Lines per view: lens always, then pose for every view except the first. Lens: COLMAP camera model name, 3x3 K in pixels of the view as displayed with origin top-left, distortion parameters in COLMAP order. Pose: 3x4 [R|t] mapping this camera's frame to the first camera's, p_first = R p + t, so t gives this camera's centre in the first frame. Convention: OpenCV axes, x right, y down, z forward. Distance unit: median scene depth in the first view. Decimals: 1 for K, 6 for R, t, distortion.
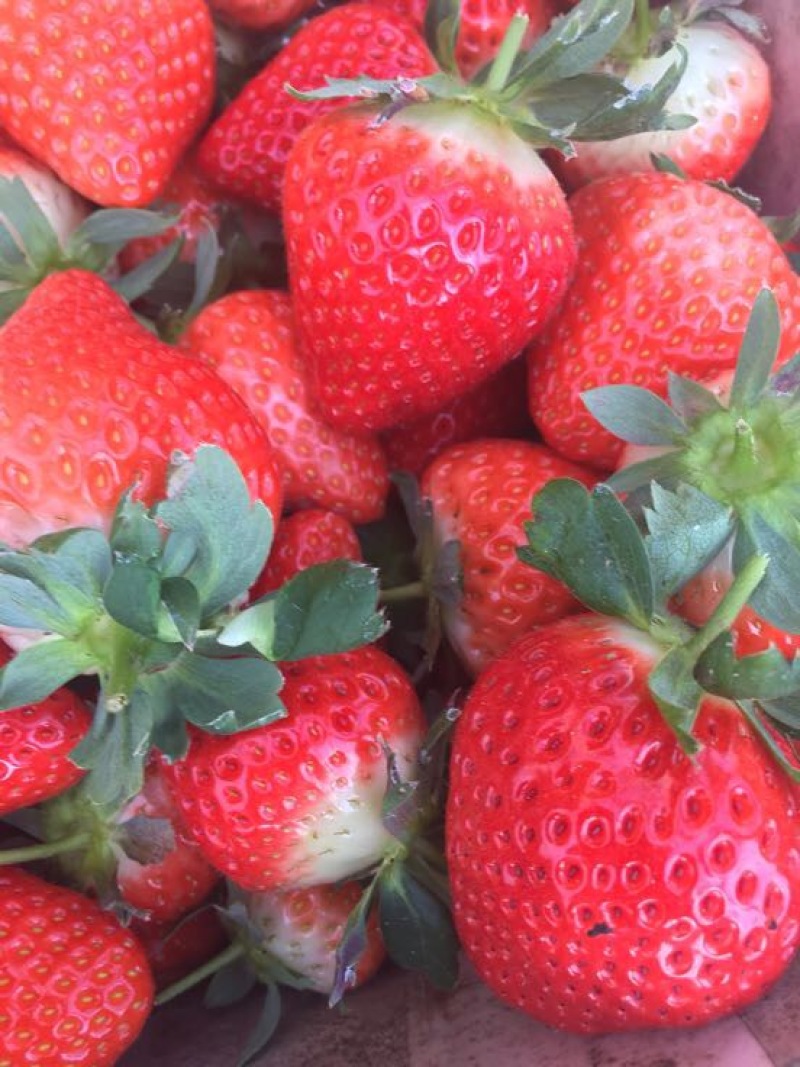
lens RADIAL K [[903.3, 0, 400.0], [0, 903.3, 533.5], [0, 0, 1]] dist [0.003032, -0.009543]
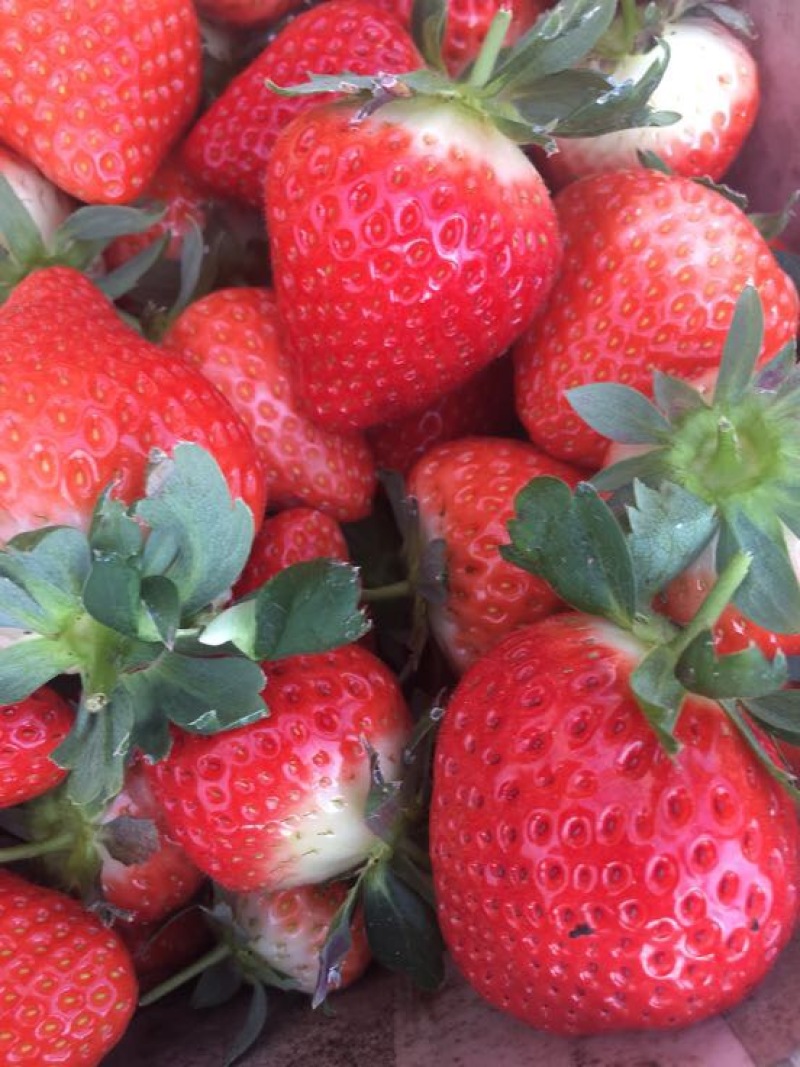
lens RADIAL K [[903.3, 0, 400.0], [0, 903.3, 533.5], [0, 0, 1]] dist [0.003032, -0.009543]
pose [[1.000000, 0.000042, 0.000772, 0.017541], [-0.000042, 1.000000, 0.000120, 0.001494], [-0.000772, -0.000120, 1.000000, 0.005534]]
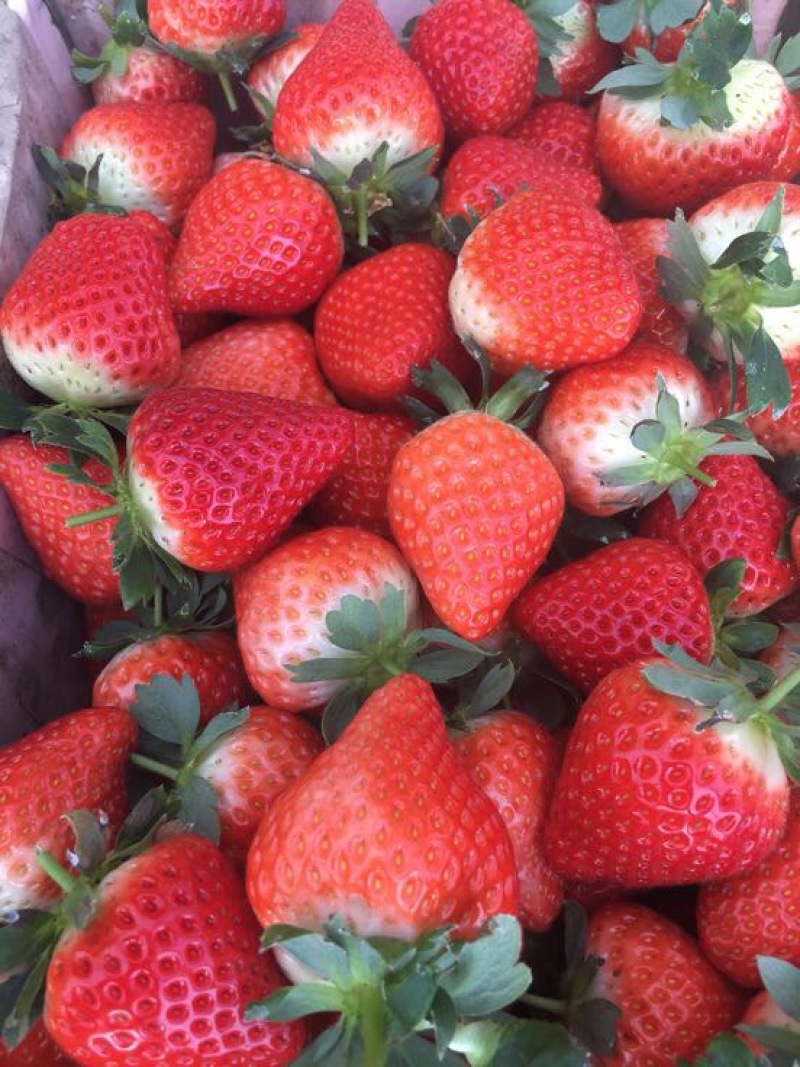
lens RADIAL K [[903.3, 0, 400.0], [0, 903.3, 533.5], [0, 0, 1]] dist [0.003032, -0.009543]
pose [[0.917165, 0.395903, -0.045484, -0.457550], [-0.397421, 0.900267, -0.177694, -0.264349], [-0.029402, 0.181051, 0.983034, -0.384956]]
